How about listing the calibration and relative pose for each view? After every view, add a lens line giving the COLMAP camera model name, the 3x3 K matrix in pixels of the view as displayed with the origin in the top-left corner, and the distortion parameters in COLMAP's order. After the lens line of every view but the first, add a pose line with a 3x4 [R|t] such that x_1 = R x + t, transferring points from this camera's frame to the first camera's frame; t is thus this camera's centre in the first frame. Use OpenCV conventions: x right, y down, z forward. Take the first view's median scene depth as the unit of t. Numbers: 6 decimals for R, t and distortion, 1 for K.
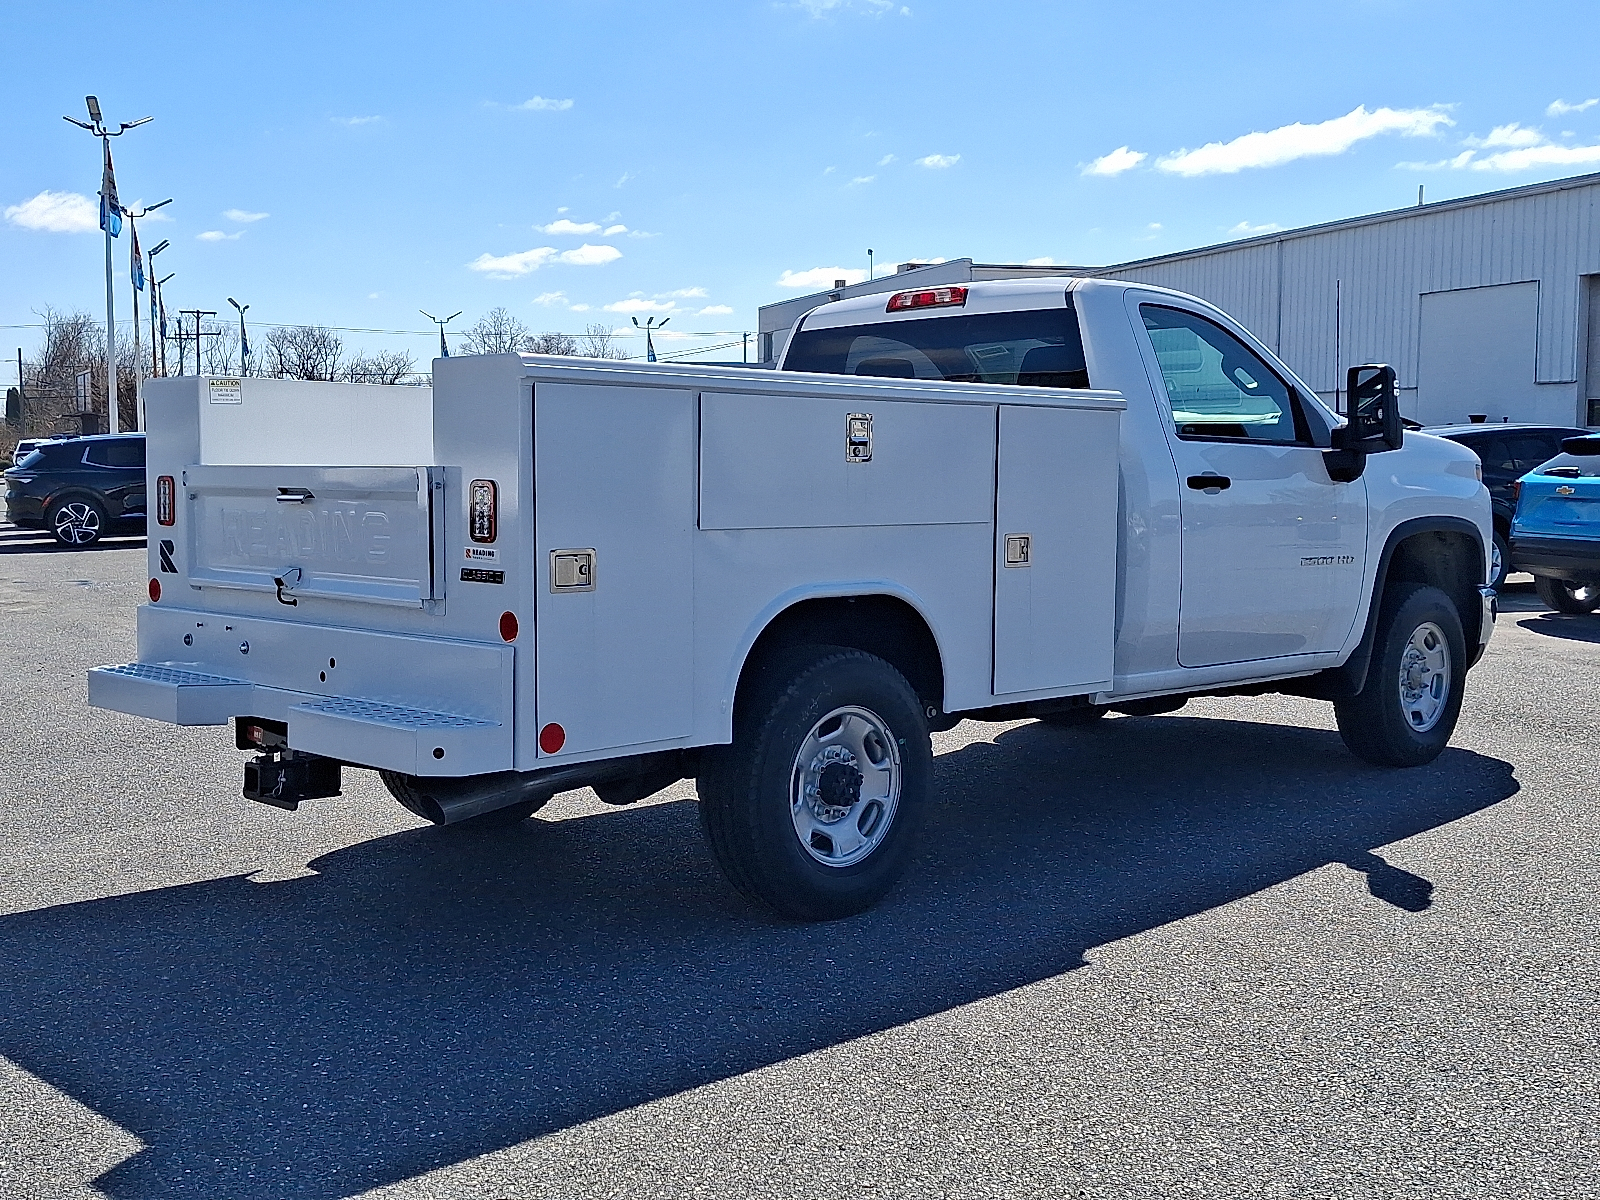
lens RADIAL K [[1795.8, 0, 793.3], [0, 1795.8, 606.9], [0, 0, 1]] dist [0.001618, 0.000000]
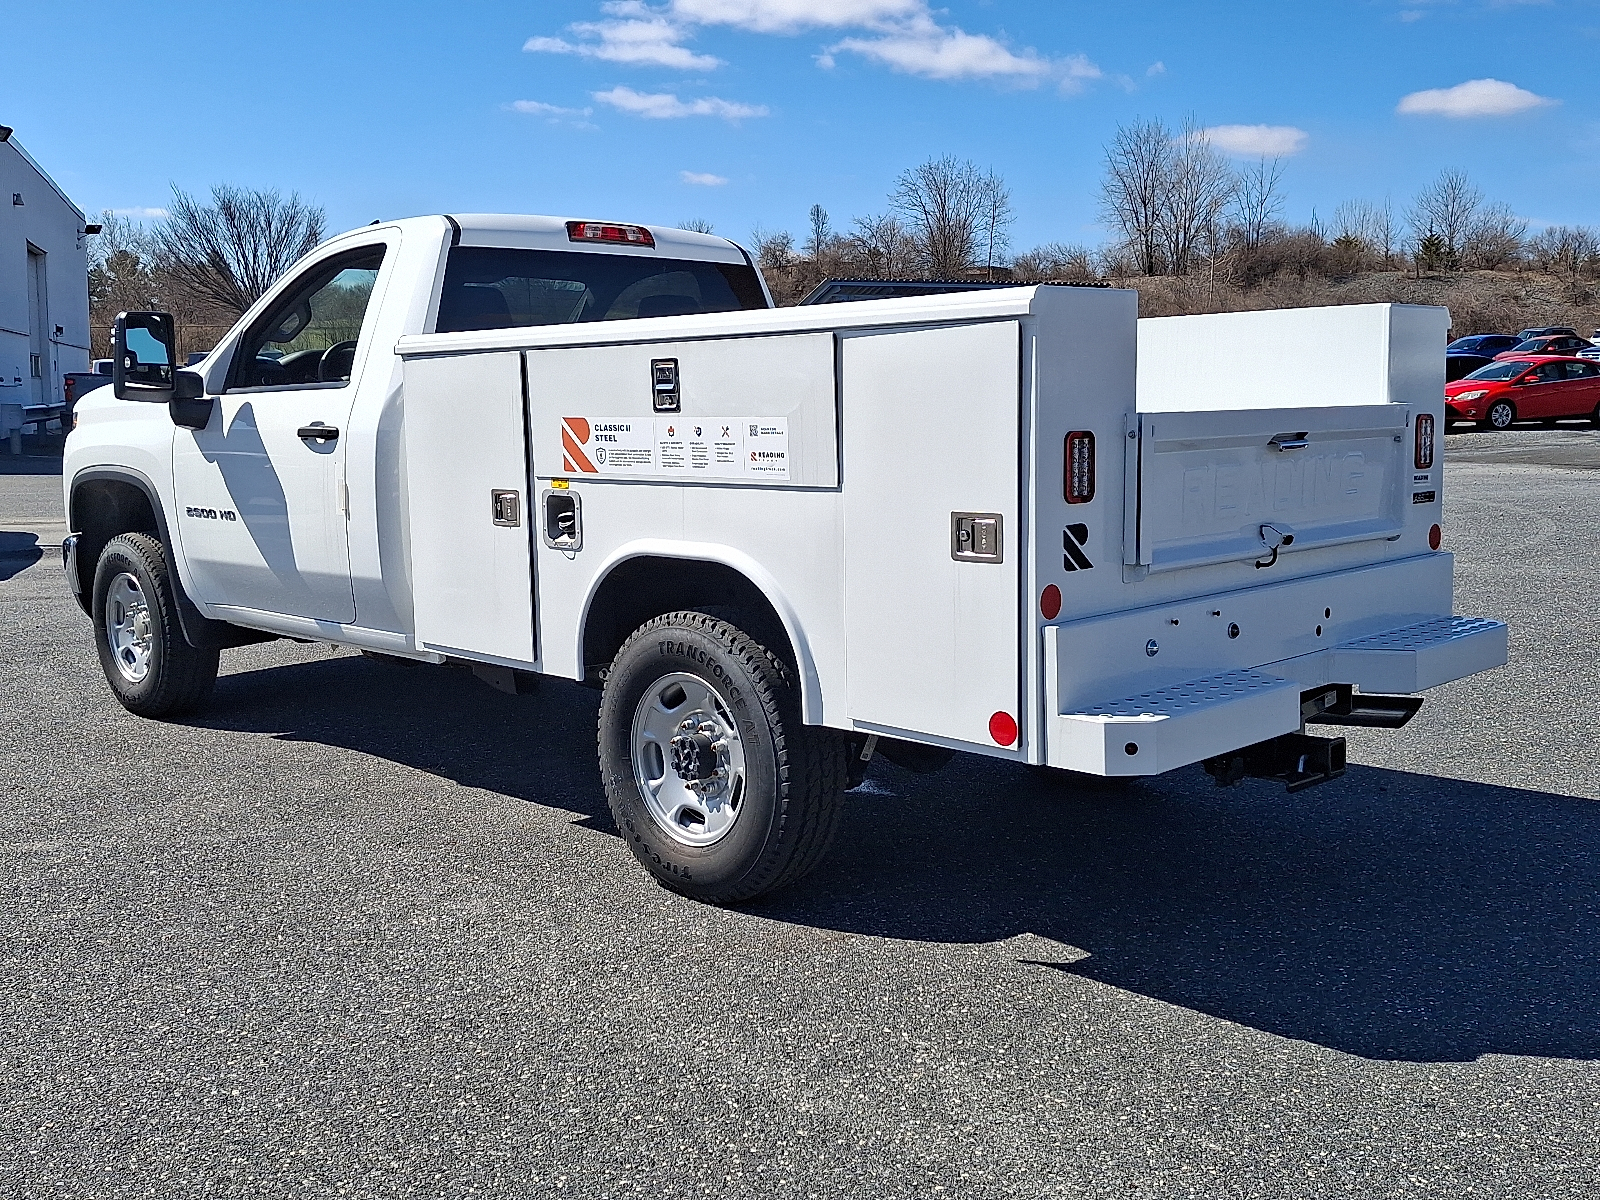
lens RADIAL K [[1575.4, 0, 797.8], [0, 1575.4, 601.3], [0, 0, 1]] dist [0.036002, 0.000000]
pose [[0.009263, -0.132256, 0.991172, -0.799306], [0.091460, 0.987172, 0.130867, -0.081164], [-0.995766, 0.089440, 0.021241, 0.920897]]
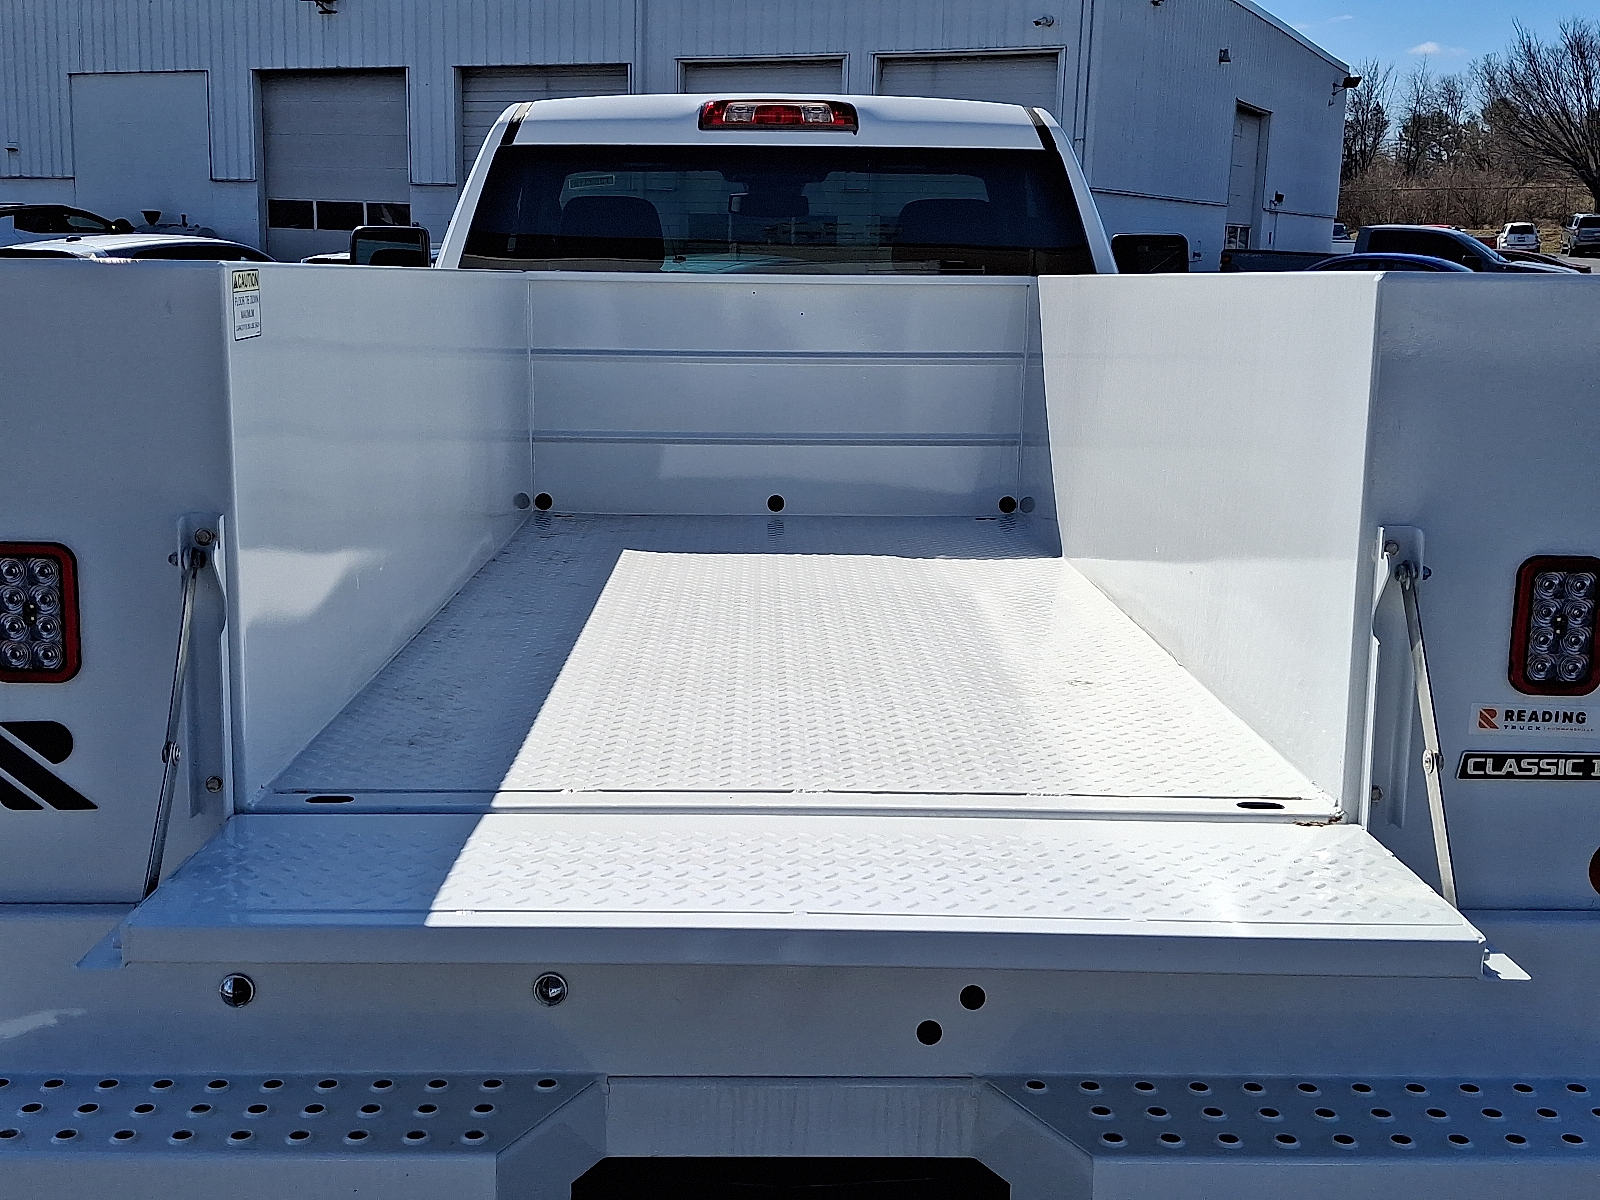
lens RADIAL K [[1795.8, 0, 799.1], [0, 1795.8, 593.5], [0, 0, 1]] dist [0.001618, 0.000000]
pose [[0.695460, -0.123776, 0.707824, -0.412867], [0.045533, 0.990664, 0.128498, -0.084748], [-0.717120, -0.057136, 0.694603, 0.543754]]
